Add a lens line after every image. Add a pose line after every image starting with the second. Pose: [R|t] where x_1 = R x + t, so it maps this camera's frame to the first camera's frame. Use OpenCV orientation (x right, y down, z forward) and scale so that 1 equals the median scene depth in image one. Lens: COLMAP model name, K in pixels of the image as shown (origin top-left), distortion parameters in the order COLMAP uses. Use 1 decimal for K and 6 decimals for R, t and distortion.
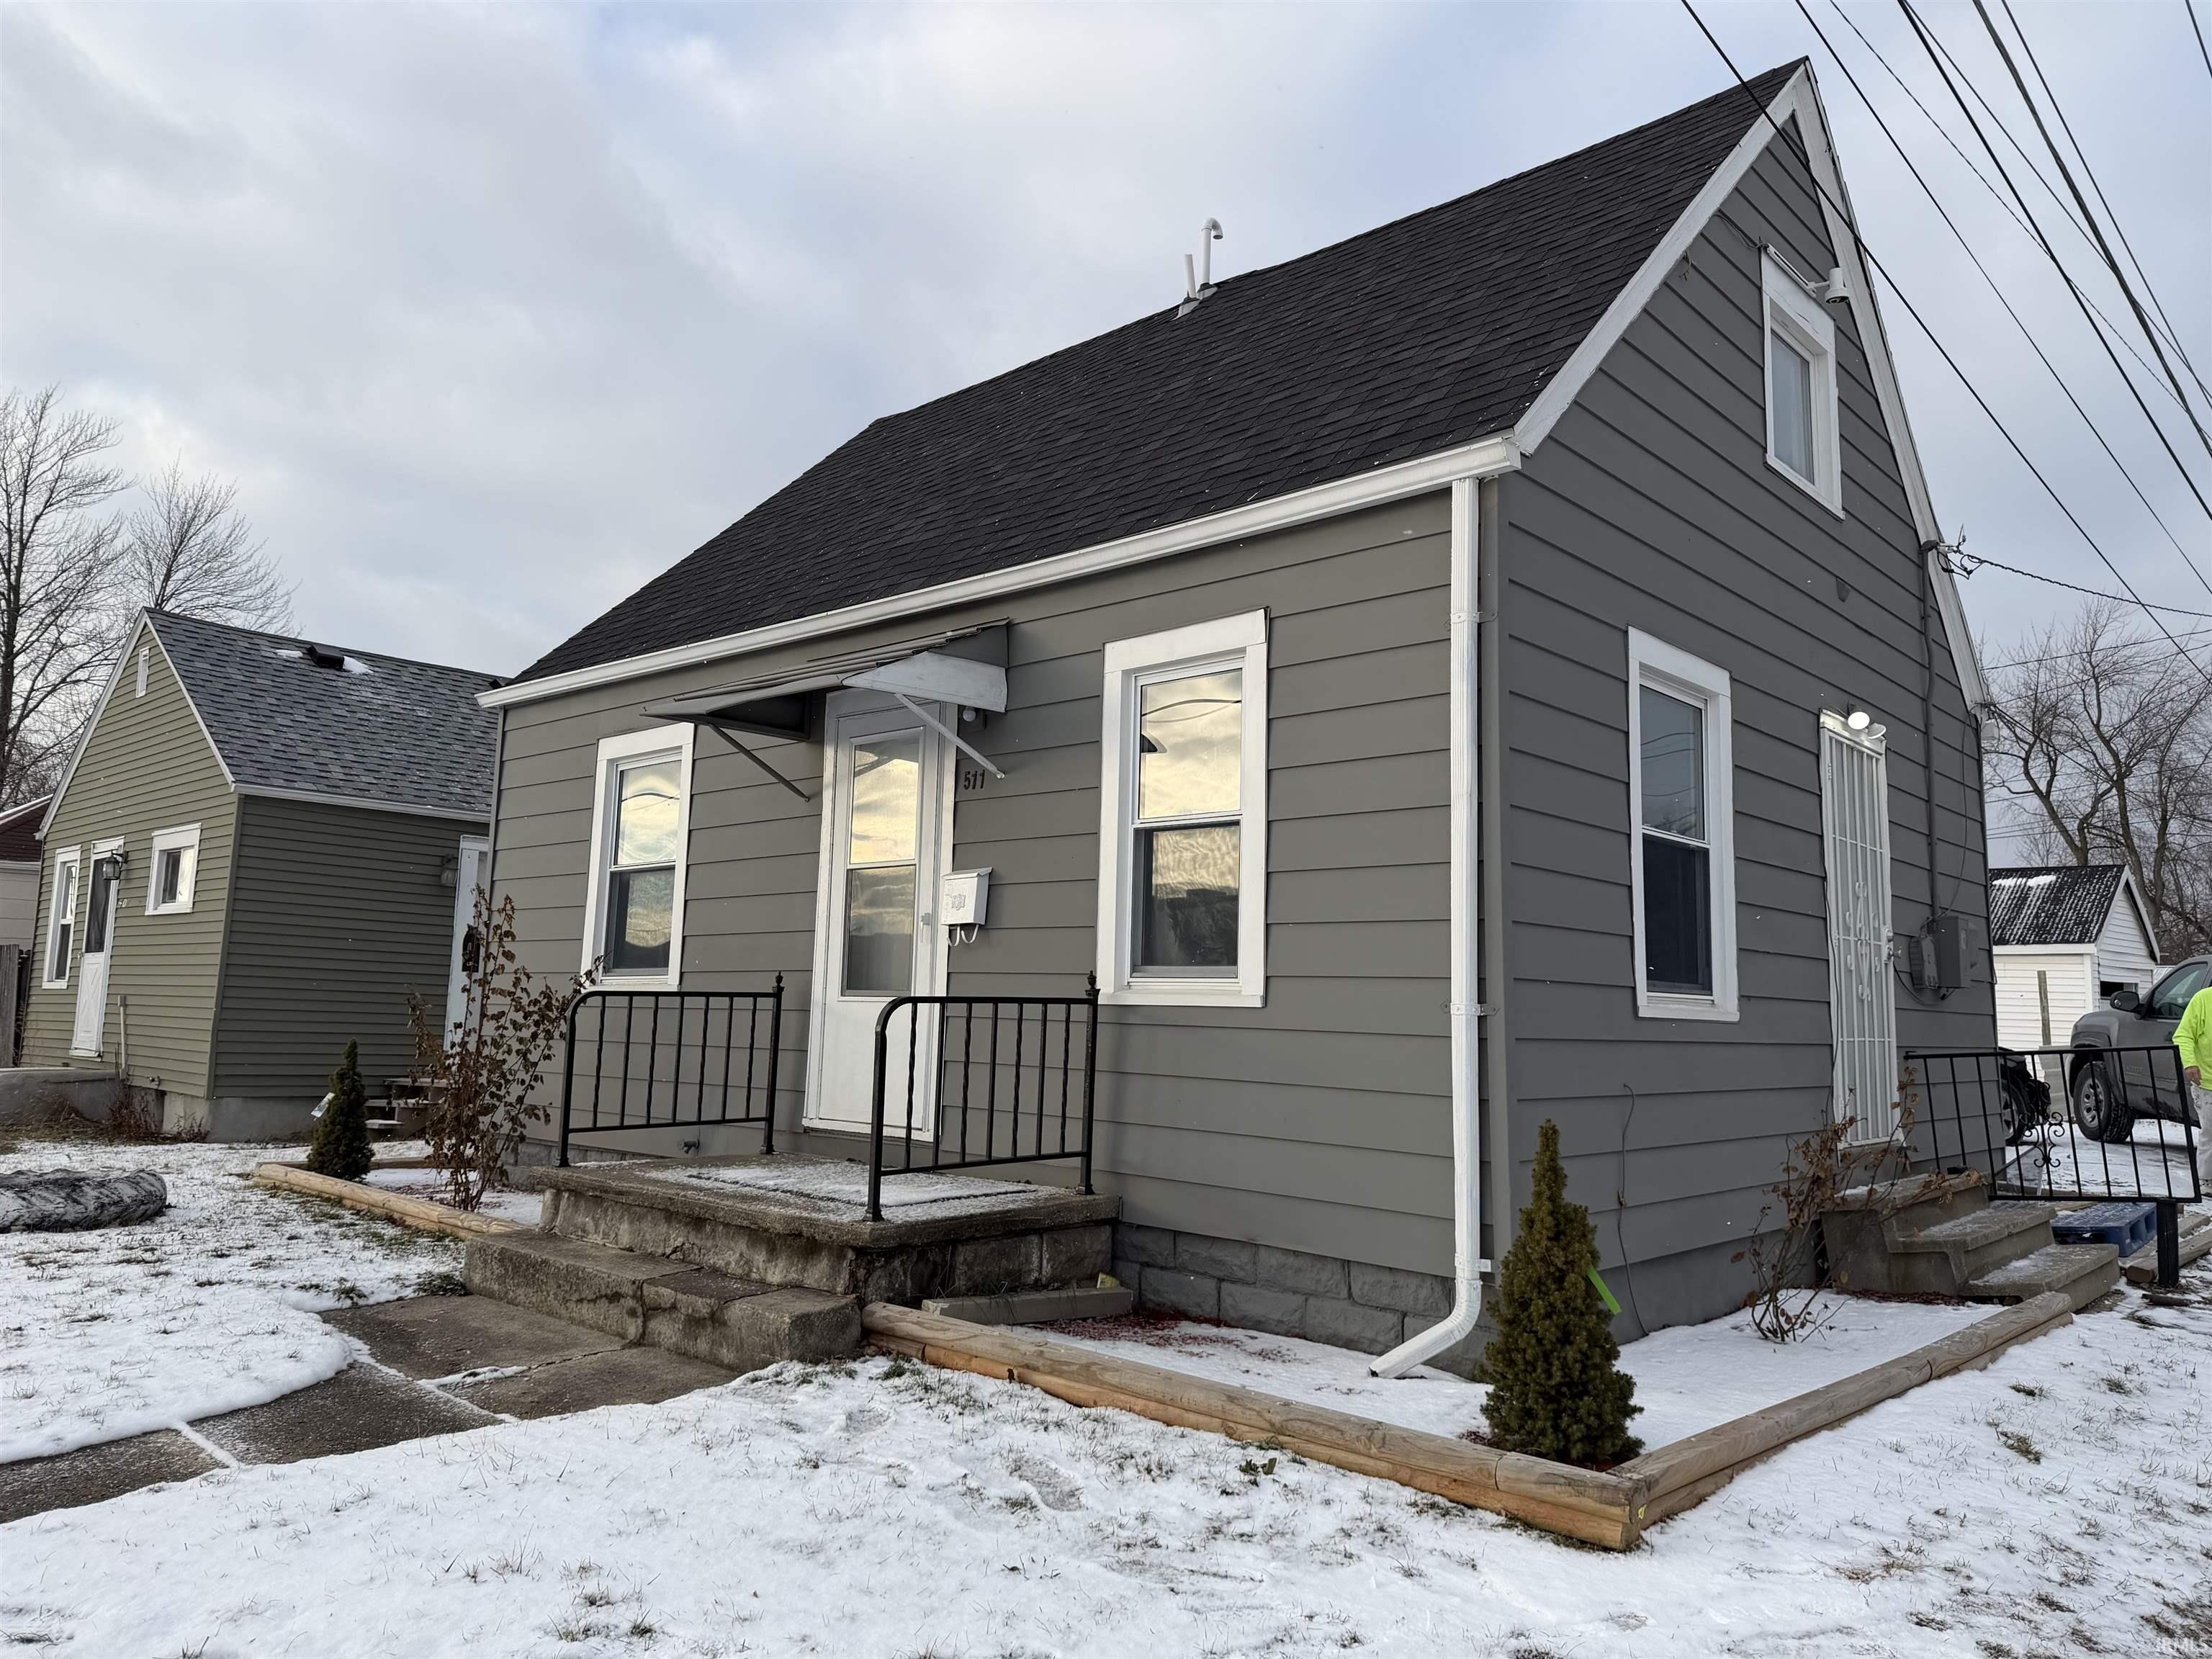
lens RADIAL K [[1530.7, 0, 1106.0], [0, 1530.7, 829.5], [0, 0, 1]] dist [0.140491, -0.155086]
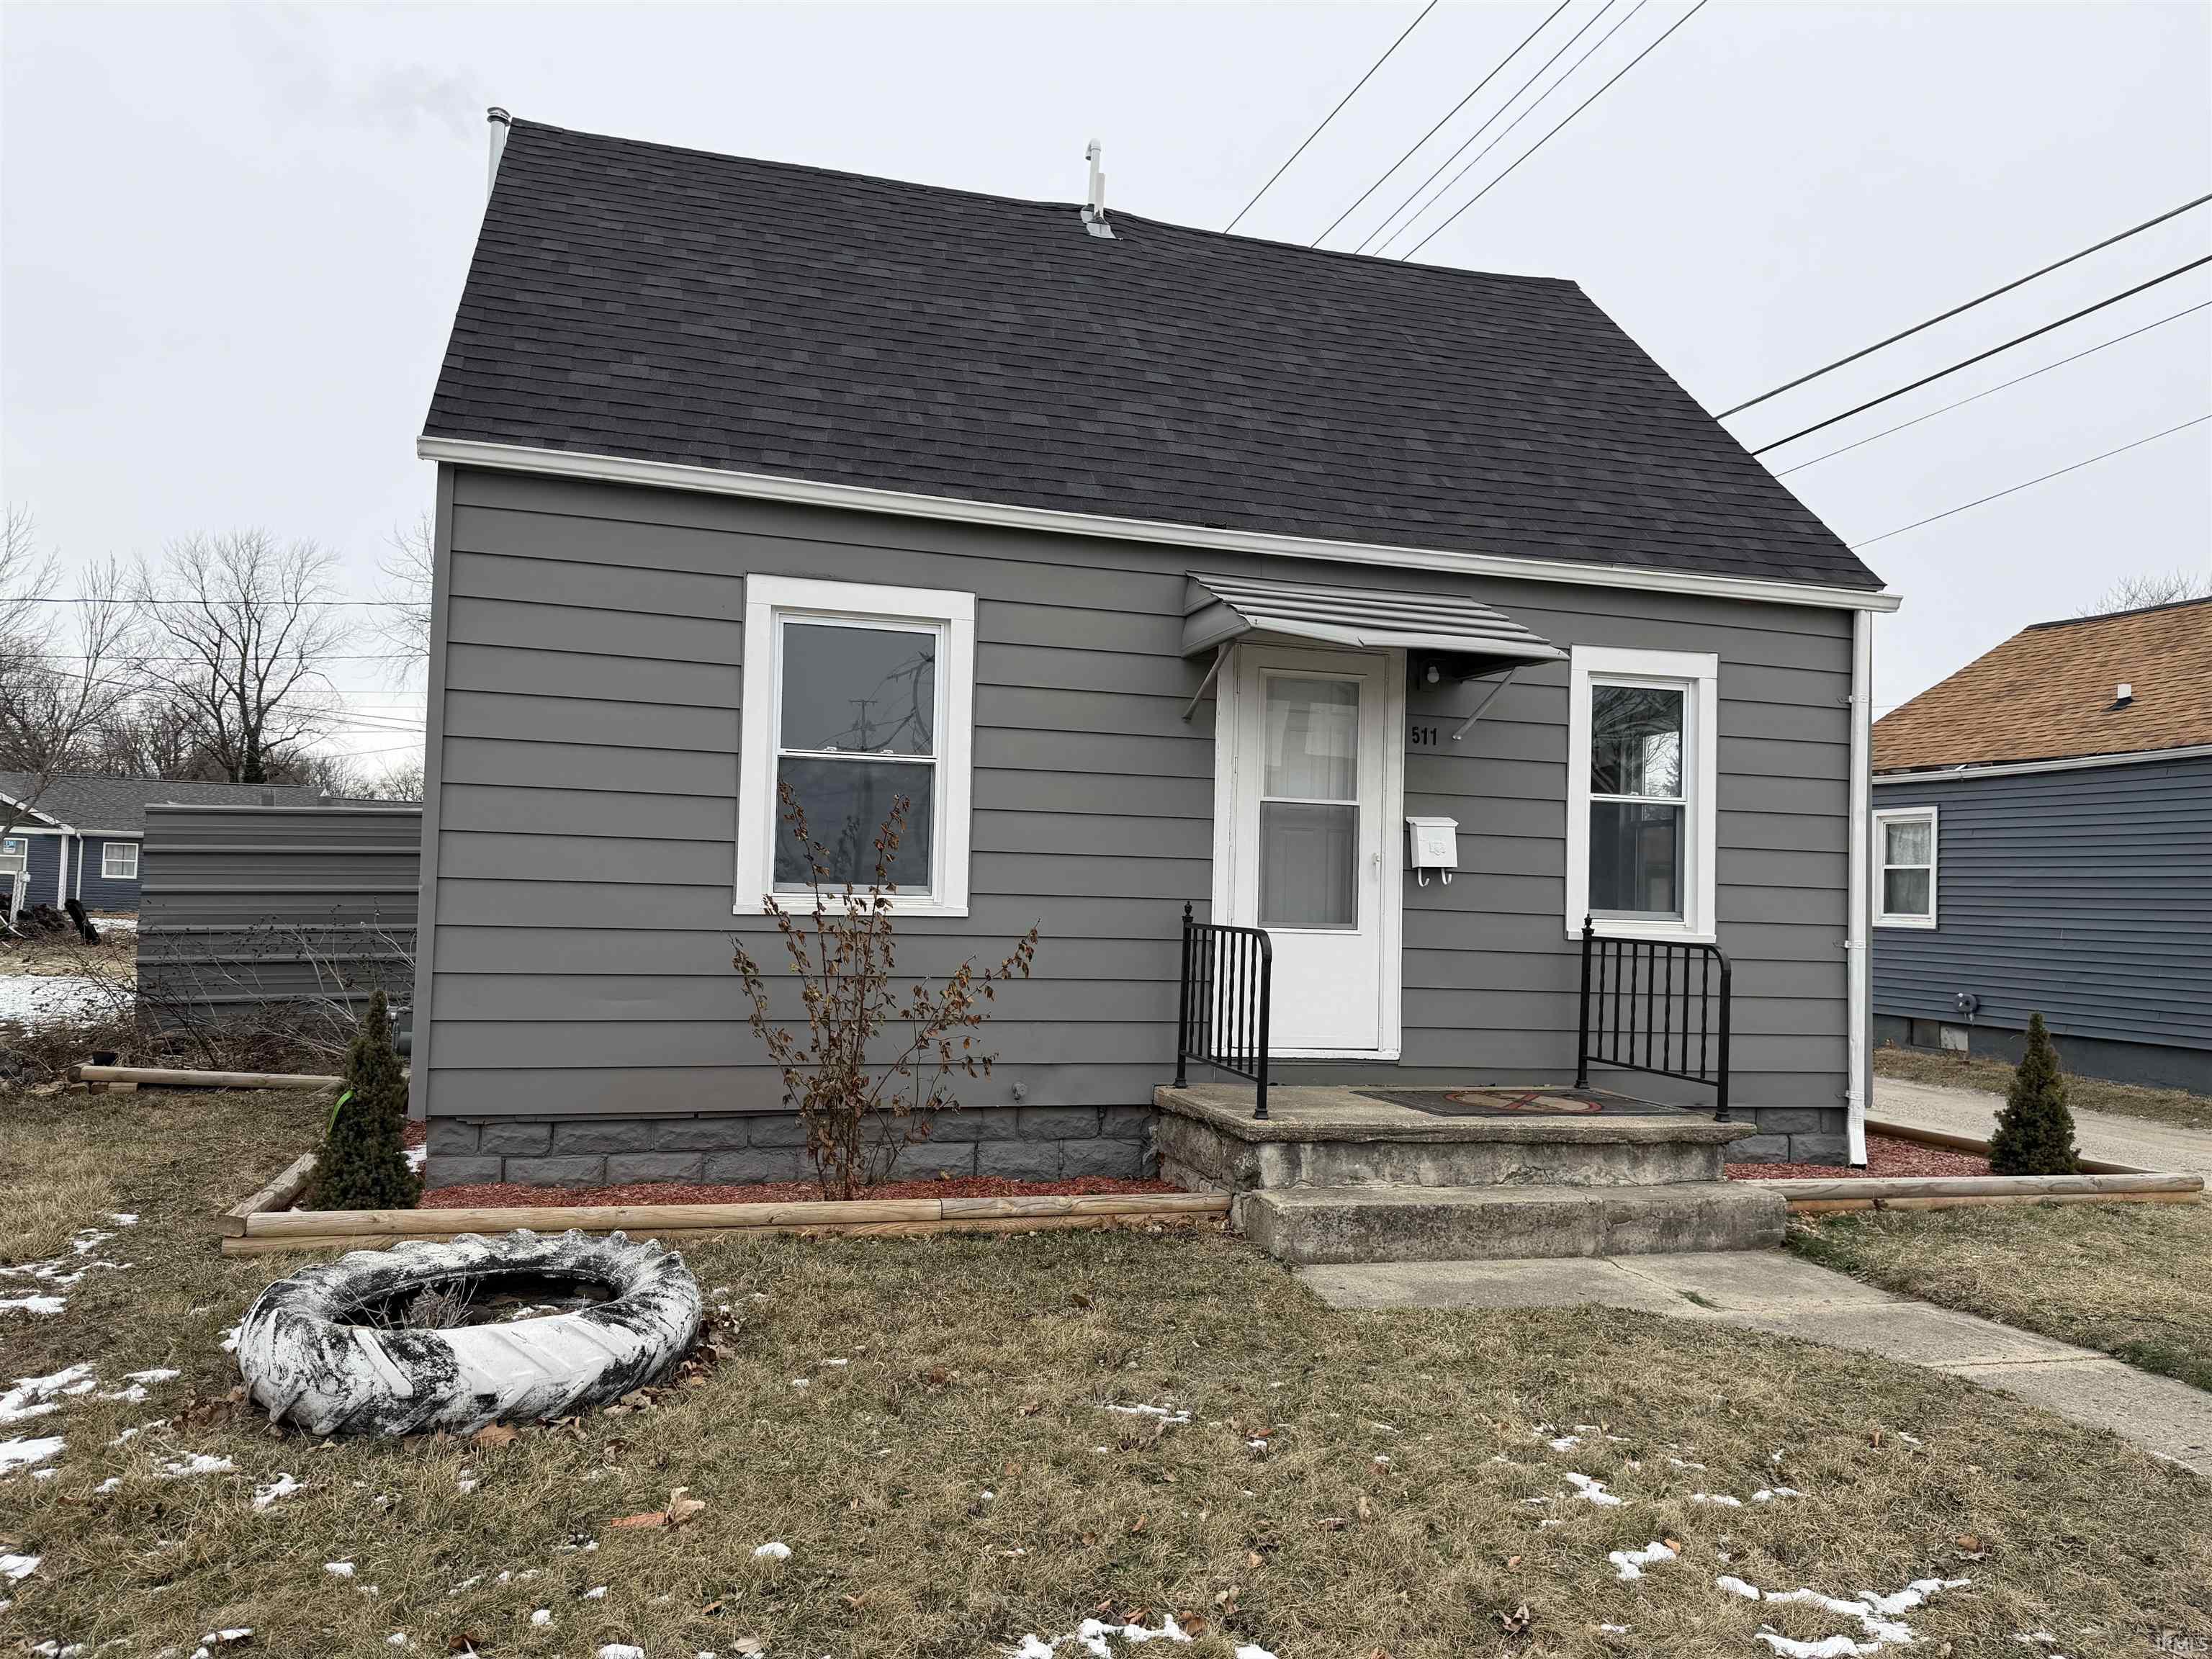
lens RADIAL K [[1543.5, 0, 1089.8], [0, 1543.5, 836.3], [0, 0, 1]] dist [0.118250, -0.155268]
pose [[0.518419, 0.035312, 0.854397, -1.184785], [-0.114428, 0.993026, 0.028390, 0.036613], [-0.847436, -0.112485, 0.518844, 0.629282]]
